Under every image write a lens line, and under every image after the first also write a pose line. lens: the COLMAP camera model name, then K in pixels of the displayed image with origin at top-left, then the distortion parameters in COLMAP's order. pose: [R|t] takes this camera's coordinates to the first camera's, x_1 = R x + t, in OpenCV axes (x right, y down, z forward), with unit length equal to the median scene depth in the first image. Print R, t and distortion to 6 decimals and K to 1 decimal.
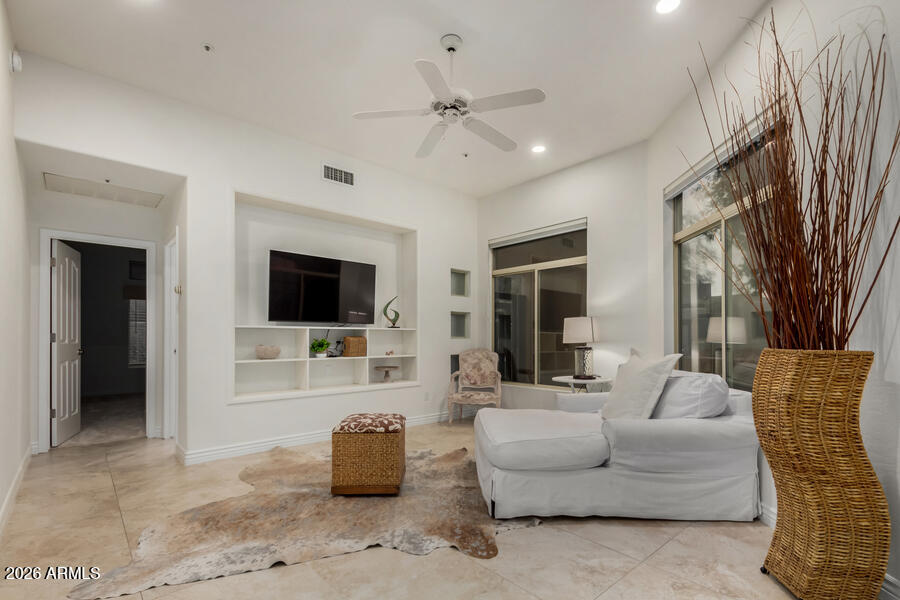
lens RADIAL K [[419.6, 0, 452.9], [0, 419.6, 337.3], [0, 0, 1]] dist [0.014161, -0.000427]
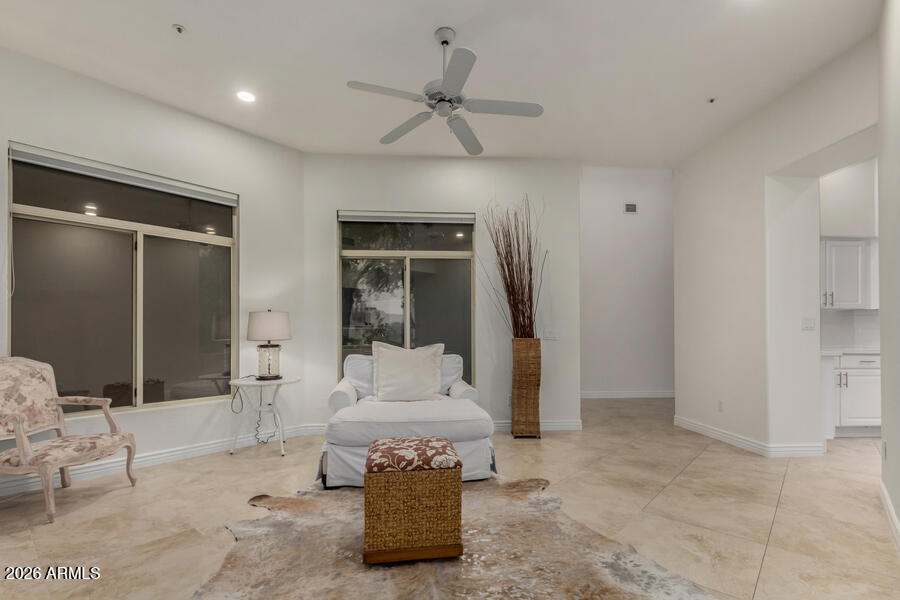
lens RADIAL K [[419.6, 0, 452.9], [0, 419.6, 337.3], [0, 0, 1]] dist [0.014161, -0.000427]
pose [[-0.125345, -0.005766, 0.992096, -0.578430], [0.003318, 0.999975, 0.006231, 0.002481], [-0.992108, 0.004073, -0.125323, 0.649389]]
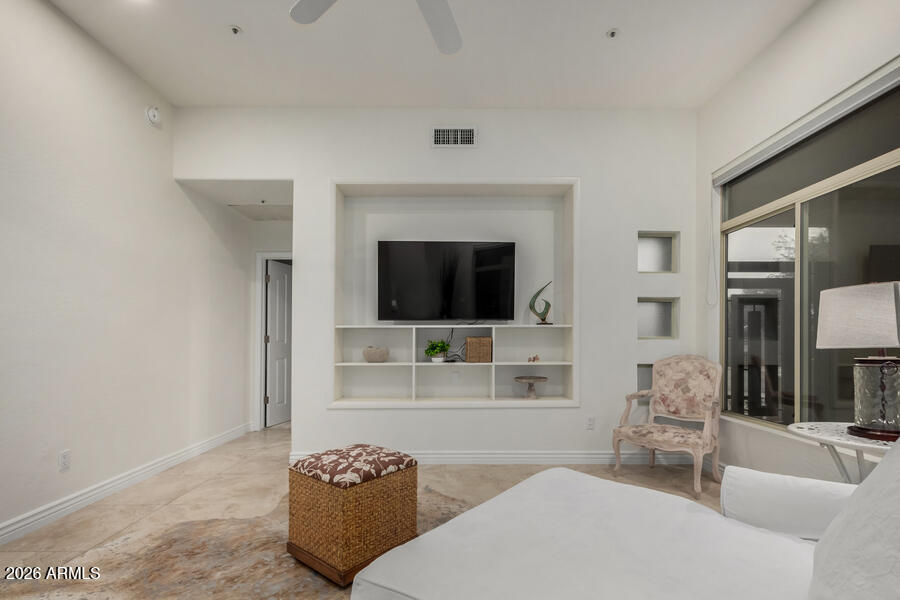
lens RADIAL K [[419.6, 0, 452.9], [0, 419.6, 337.3], [0, 0, 1]] dist [0.014161, -0.000427]
pose [[0.754052, -0.005386, -0.656792, 0.243573], [0.004039, 0.999985, -0.003562, 0.001761], [0.656802, 0.000033, 0.754063, 0.373948]]
